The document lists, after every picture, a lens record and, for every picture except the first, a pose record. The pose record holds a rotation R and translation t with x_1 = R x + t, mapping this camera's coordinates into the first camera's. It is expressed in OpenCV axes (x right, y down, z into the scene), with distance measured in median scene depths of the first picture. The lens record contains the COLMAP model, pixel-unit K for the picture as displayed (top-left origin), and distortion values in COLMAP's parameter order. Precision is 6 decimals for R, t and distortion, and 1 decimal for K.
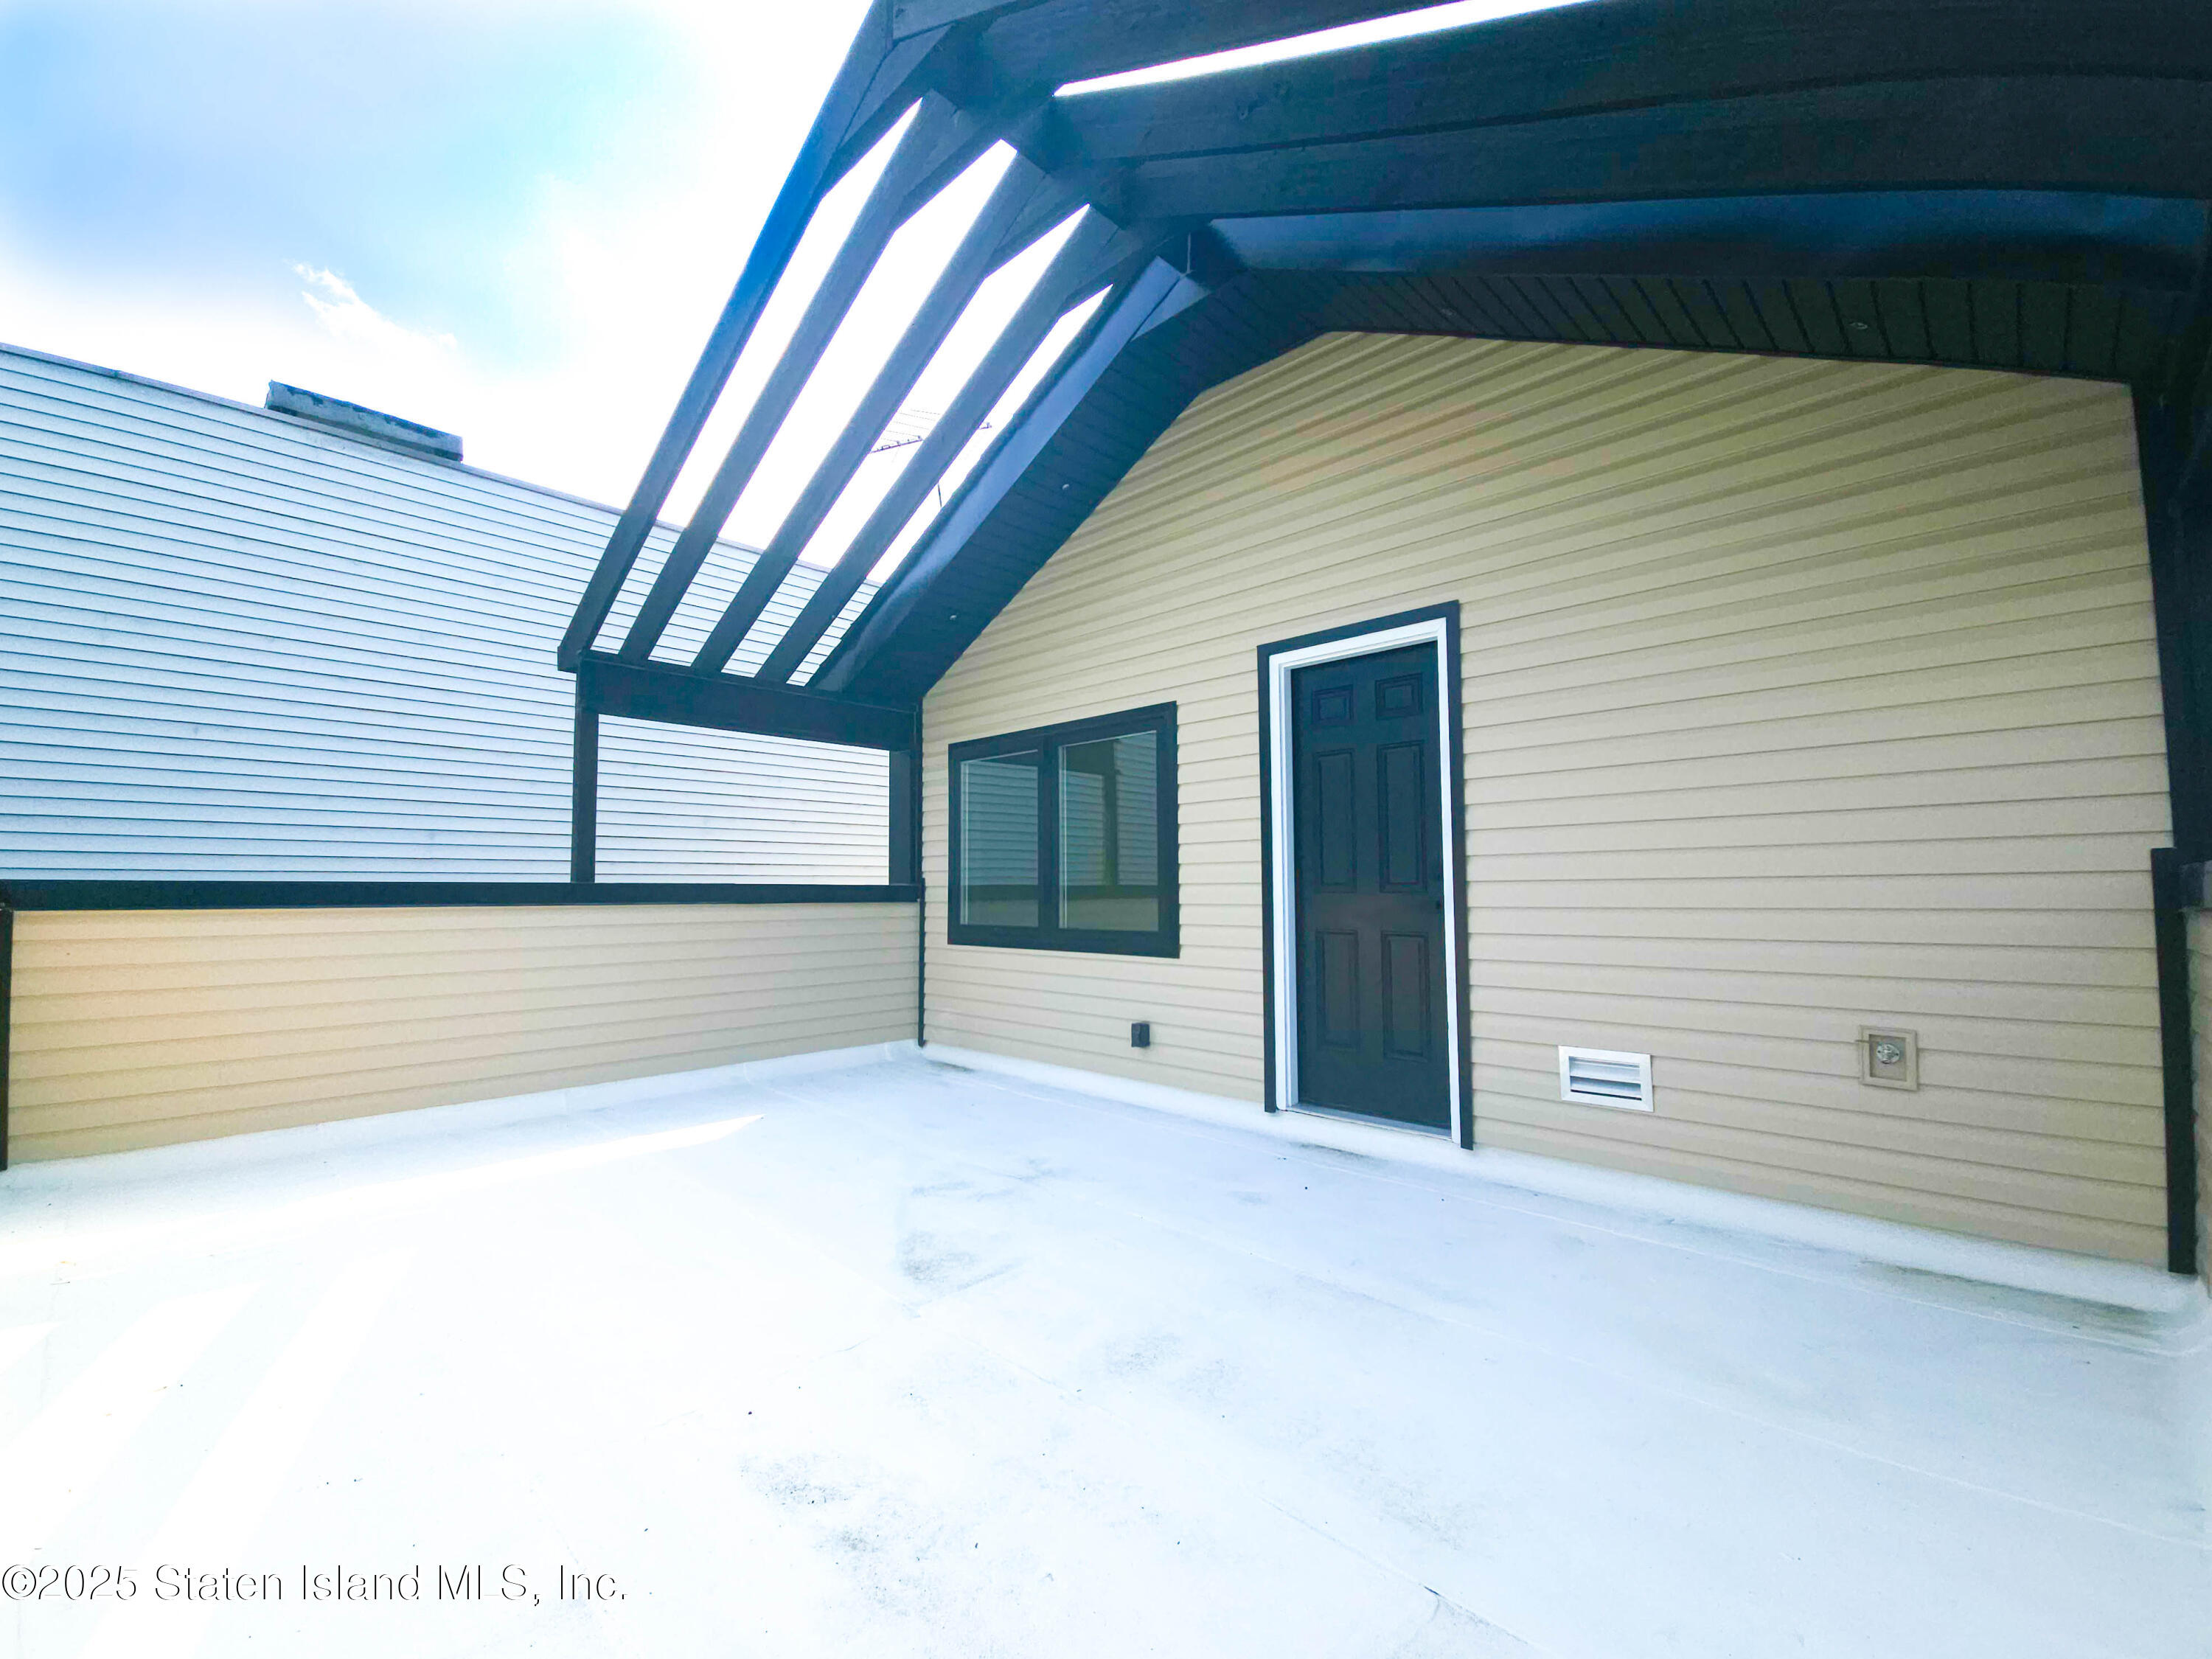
lens RADIAL K [[915.9, 0, 1111.3], [0, 915.9, 828.4], [0, 0, 1]] dist [0.013710, -0.014000]
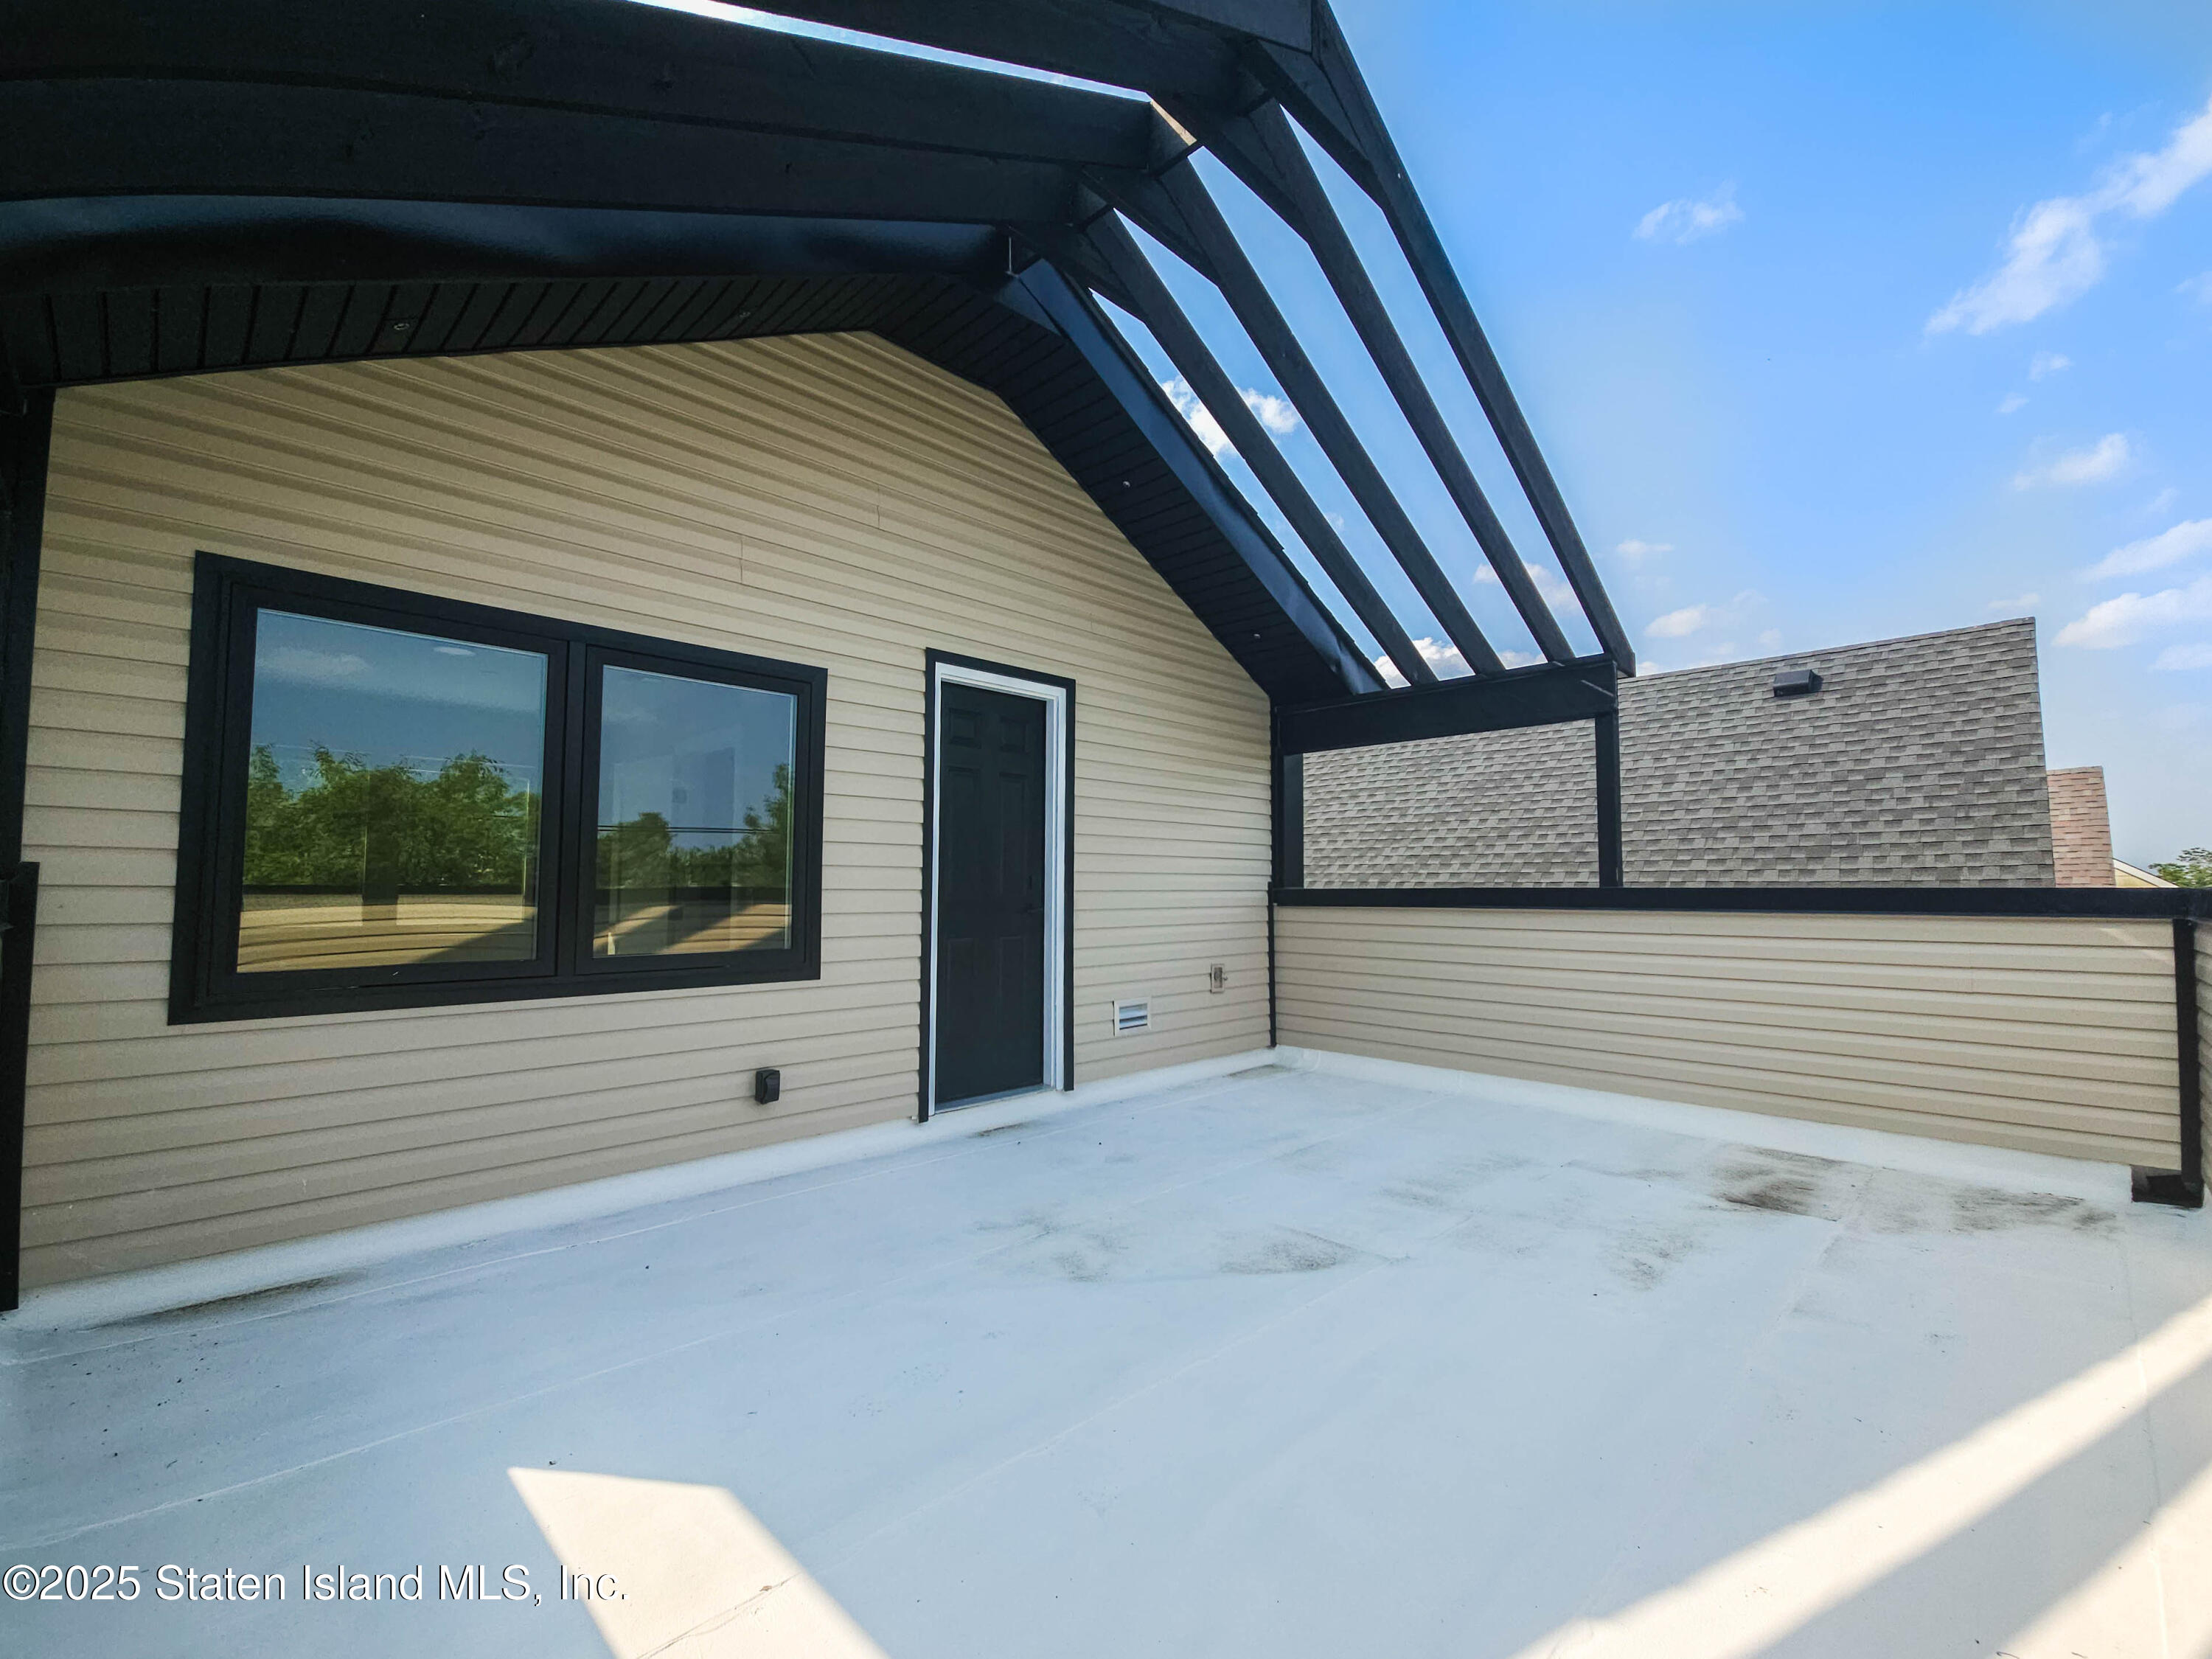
lens RADIAL K [[915.9, 0, 1111.3], [0, 915.9, 828.4], [0, 0, 1]] dist [0.013710, -0.014000]
pose [[0.022848, 0.076175, 0.996833, -0.951892], [-0.070246, 0.994751, -0.074406, 0.062776], [-0.997268, -0.068323, 0.028079, 0.912160]]
